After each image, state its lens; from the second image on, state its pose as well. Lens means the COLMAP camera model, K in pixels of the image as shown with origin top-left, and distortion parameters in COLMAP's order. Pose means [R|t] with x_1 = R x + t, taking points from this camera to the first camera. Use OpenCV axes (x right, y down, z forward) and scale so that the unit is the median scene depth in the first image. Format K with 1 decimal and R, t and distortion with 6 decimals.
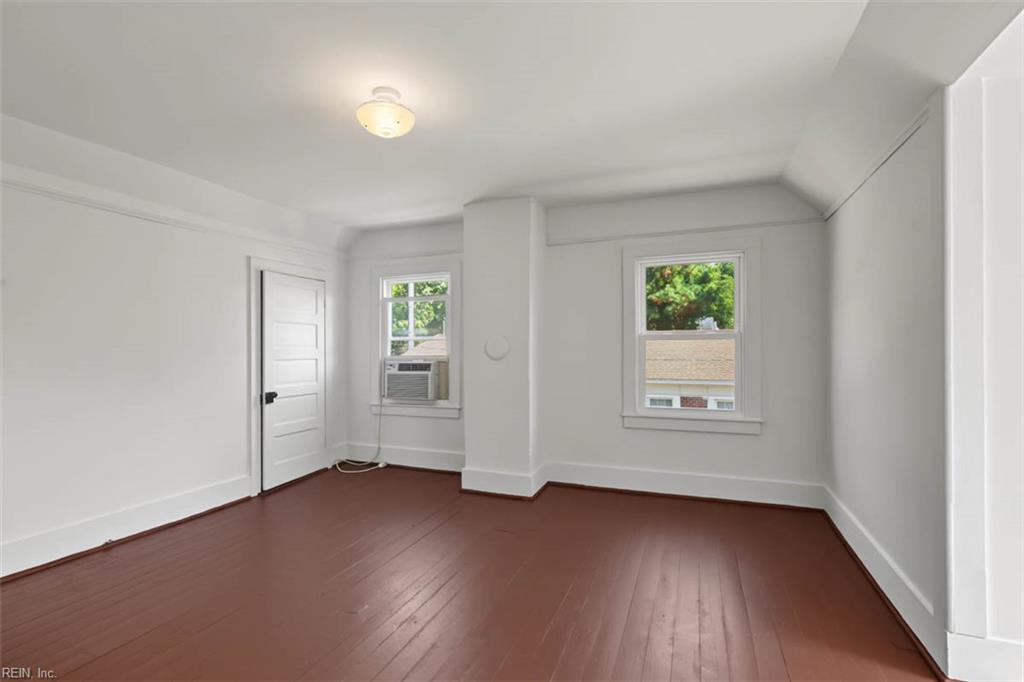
lens RADIAL K [[452.6, 0, 544.3], [0, 452.6, 357.2], [0, 0, 1]] dist [0.001819, 0.000064]
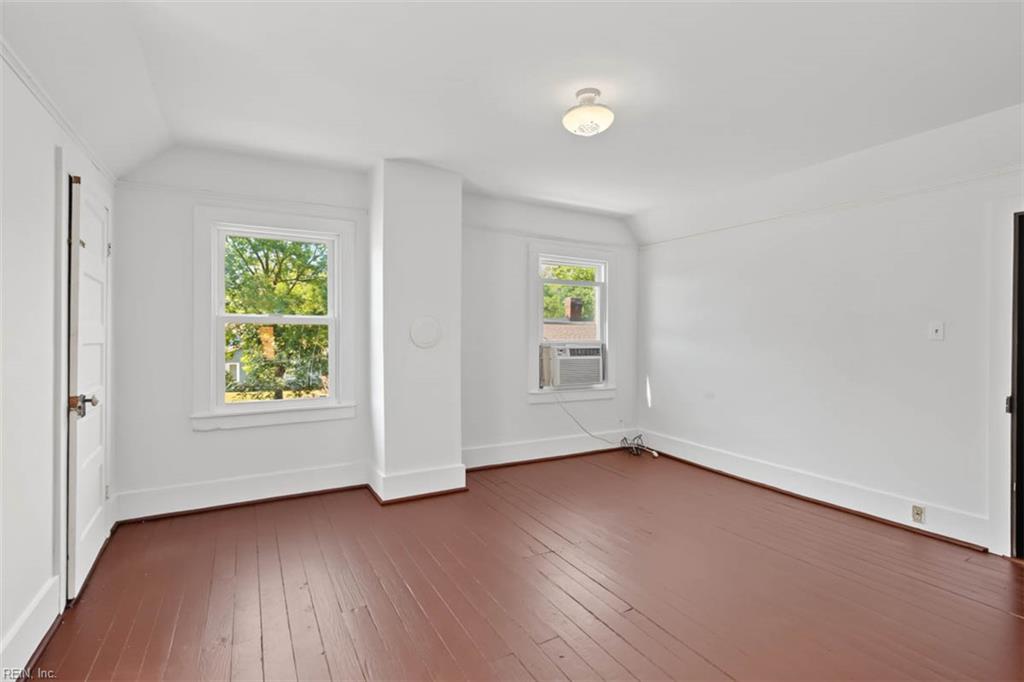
lens RADIAL K [[467.3, 0, 525.3], [0, 467.3, 342.8], [0, 0, 1]] dist [-0.003019, -0.000305]
pose [[0.649493, -0.005750, 0.760346, -0.721295], [0.005926, 0.999979, 0.002500, -0.000906], [-0.760345, 0.002882, 0.649513, 0.264324]]
